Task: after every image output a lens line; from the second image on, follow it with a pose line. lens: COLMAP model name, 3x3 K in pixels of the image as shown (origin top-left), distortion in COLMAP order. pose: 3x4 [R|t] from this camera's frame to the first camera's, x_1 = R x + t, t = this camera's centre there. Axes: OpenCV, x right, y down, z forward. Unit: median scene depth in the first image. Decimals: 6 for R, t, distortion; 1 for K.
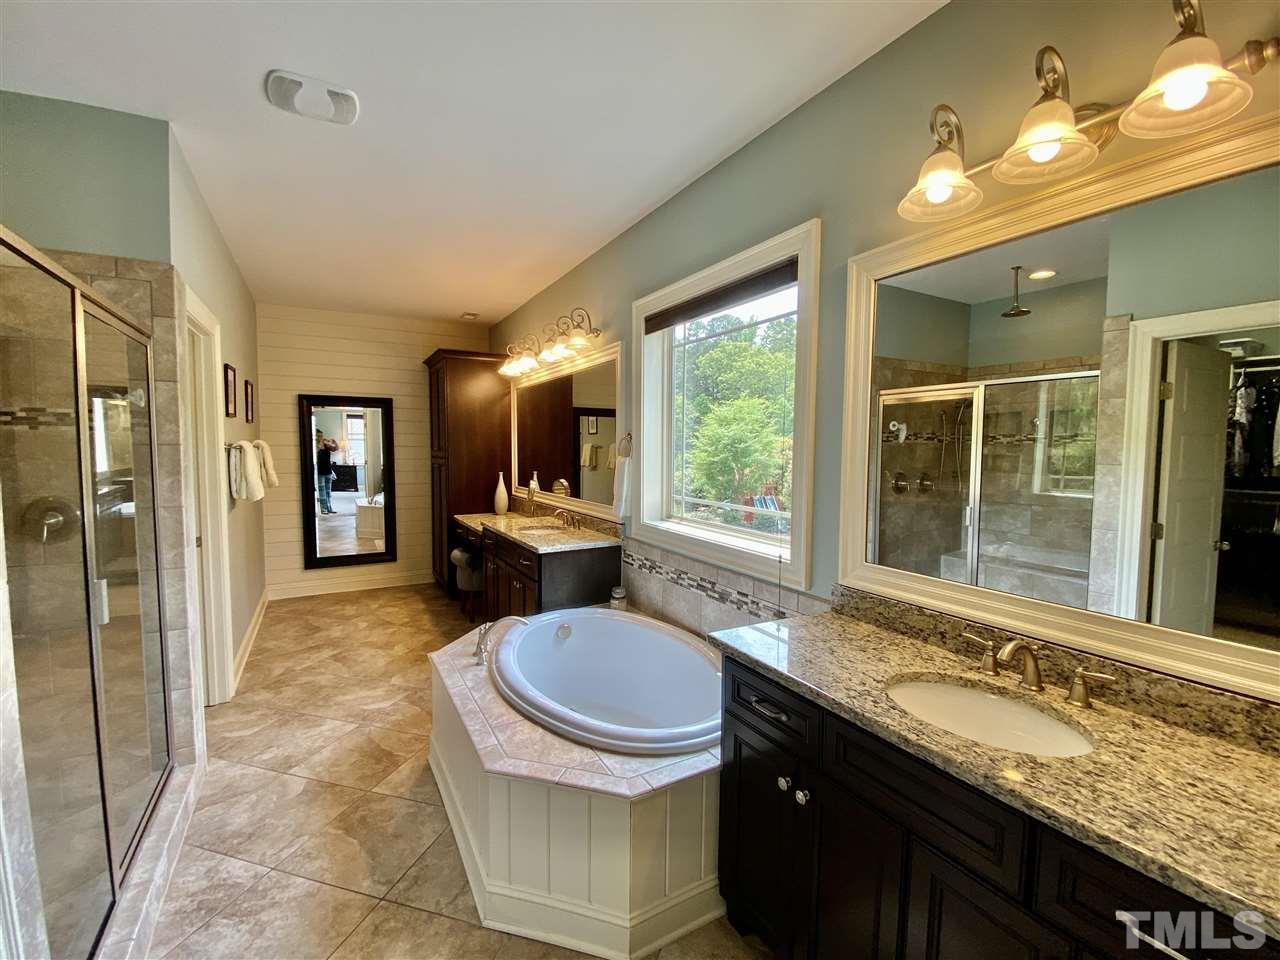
lens RADIAL K [[550.8, 0, 640.1], [0, 550.8, 480.3], [0, 0, 1]] dist [0.000519, -0.001747]
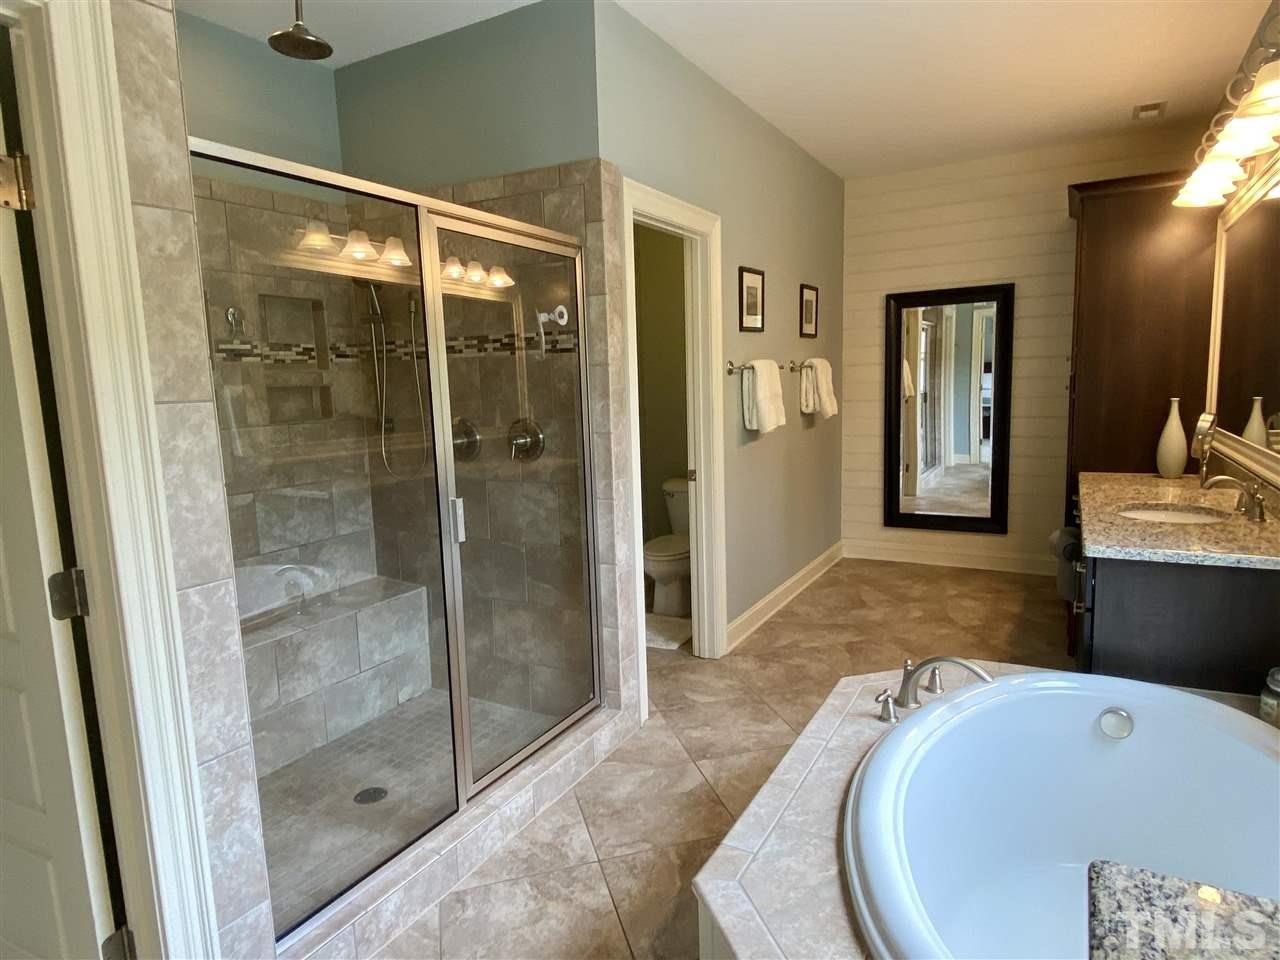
lens RADIAL K [[758.6, 0, 645.3], [0, 758.6, 483.3], [0, 0, 1]] dist [0.062417, -0.000580]
pose [[0.527219, 0.096500, -0.844232, 0.139874], [-0.019213, 0.994630, 0.101692, 0.000503], [0.849512, -0.037394, 0.526242, 0.197329]]
